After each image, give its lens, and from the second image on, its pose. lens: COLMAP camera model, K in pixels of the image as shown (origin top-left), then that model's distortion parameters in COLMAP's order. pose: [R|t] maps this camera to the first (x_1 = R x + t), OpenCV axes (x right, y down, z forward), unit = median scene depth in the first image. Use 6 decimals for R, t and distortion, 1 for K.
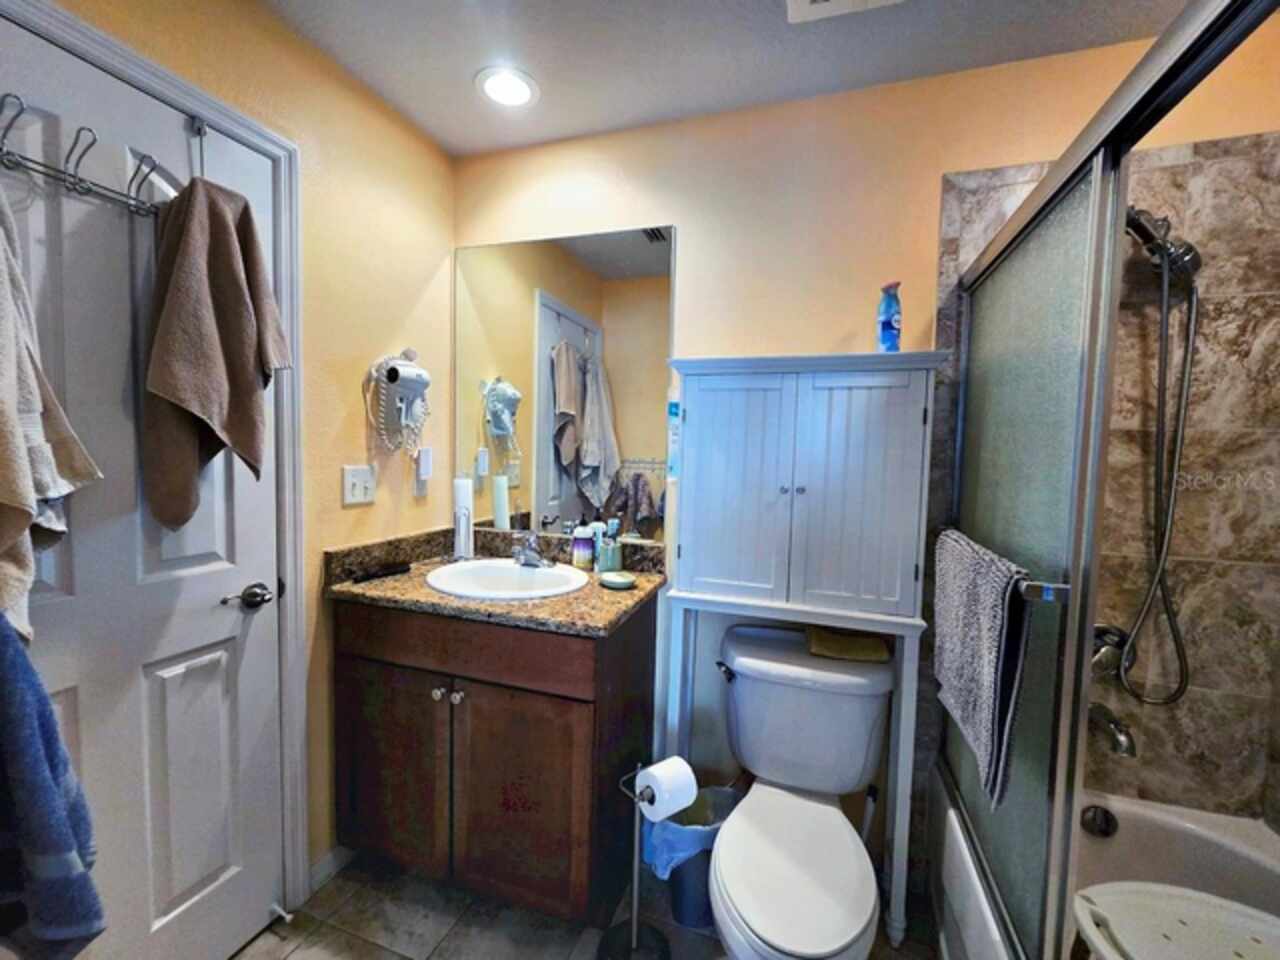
lens RADIAL K [[524.1, 0, 645.1], [0, 524.1, 478.1], [0, 0, 1]] dist [-0.002812, -0.000907]
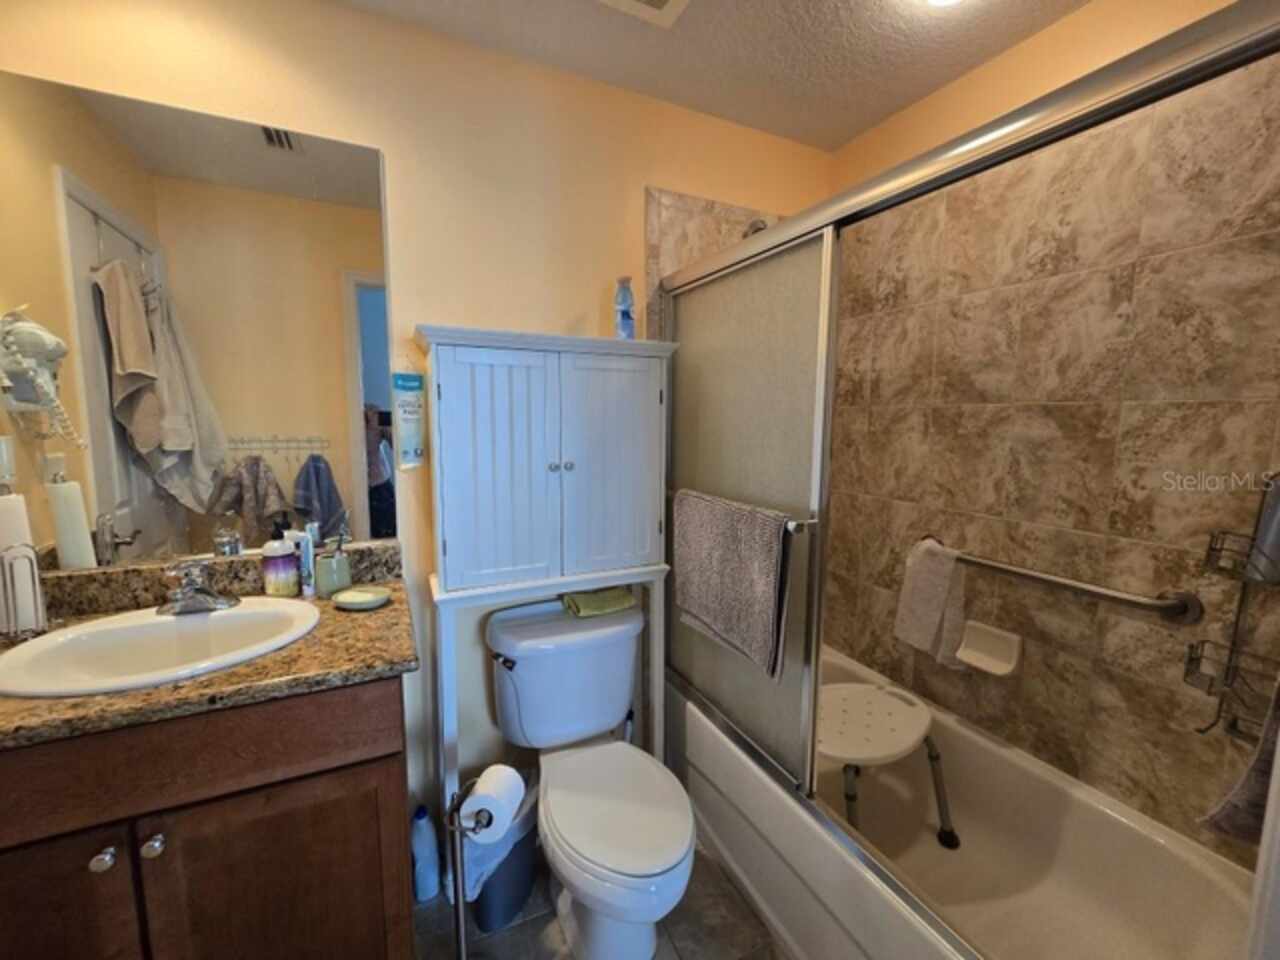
lens RADIAL K [[524.1, 0, 645.1], [0, 524.1, 478.1], [0, 0, 1]] dist [-0.002812, -0.000907]
pose [[0.712112, -0.101363, 0.694710, -0.294901], [0.050206, 0.994342, 0.093618, -0.042362], [-0.700268, -0.031788, 0.713172, 0.142931]]
